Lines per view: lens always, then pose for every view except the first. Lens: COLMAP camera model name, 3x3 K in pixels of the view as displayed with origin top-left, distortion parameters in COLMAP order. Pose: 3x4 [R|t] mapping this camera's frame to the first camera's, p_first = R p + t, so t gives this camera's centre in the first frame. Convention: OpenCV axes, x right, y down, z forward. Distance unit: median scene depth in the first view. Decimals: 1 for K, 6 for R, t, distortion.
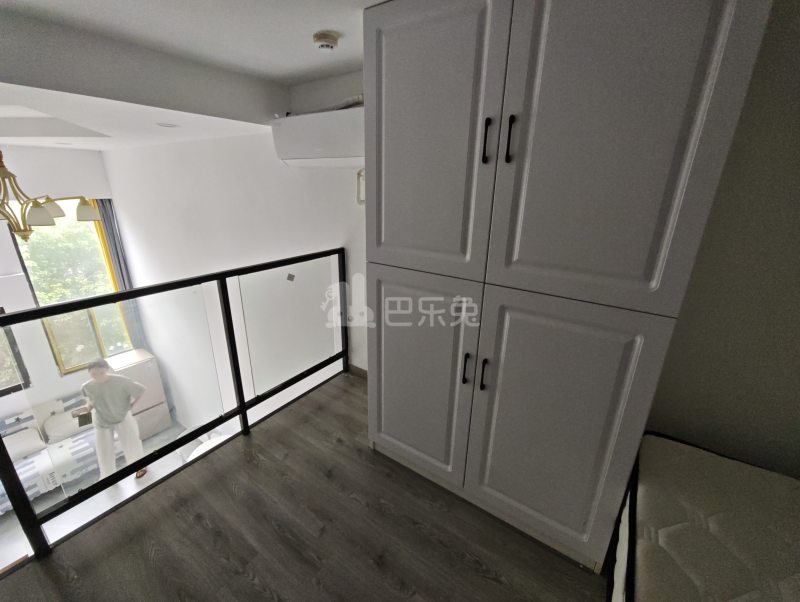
lens RADIAL K [[334.2, 0, 402.3], [0, 334.2, 298.2], [0, 0, 1]] dist [-0.000551, 0.000172]
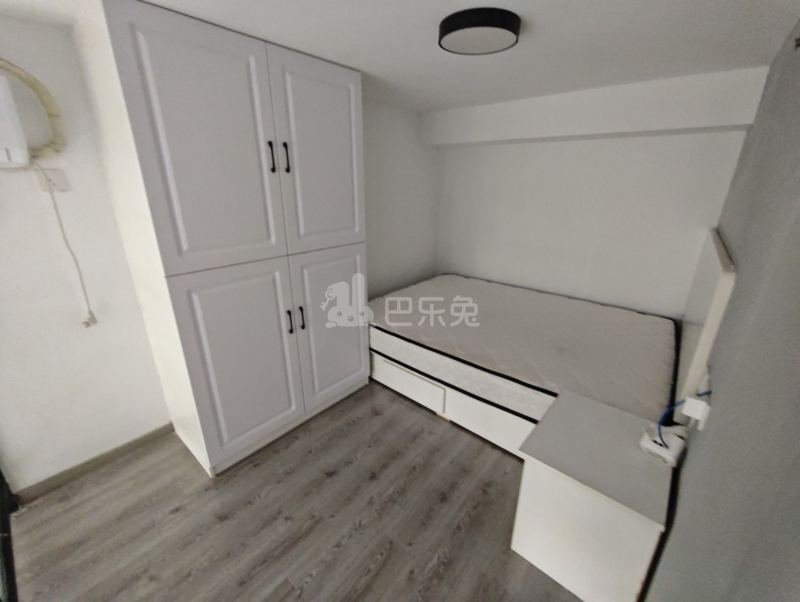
lens RADIAL K [[334.2, 0, 402.3], [0, 334.2, 298.2], [0, 0, 1]] dist [-0.000551, 0.000172]
pose [[0.096306, -0.346535, 0.933080, -0.896937], [0.312019, 0.900698, 0.302304, -0.131159], [-0.945182, 0.262025, 0.194868, 0.252782]]
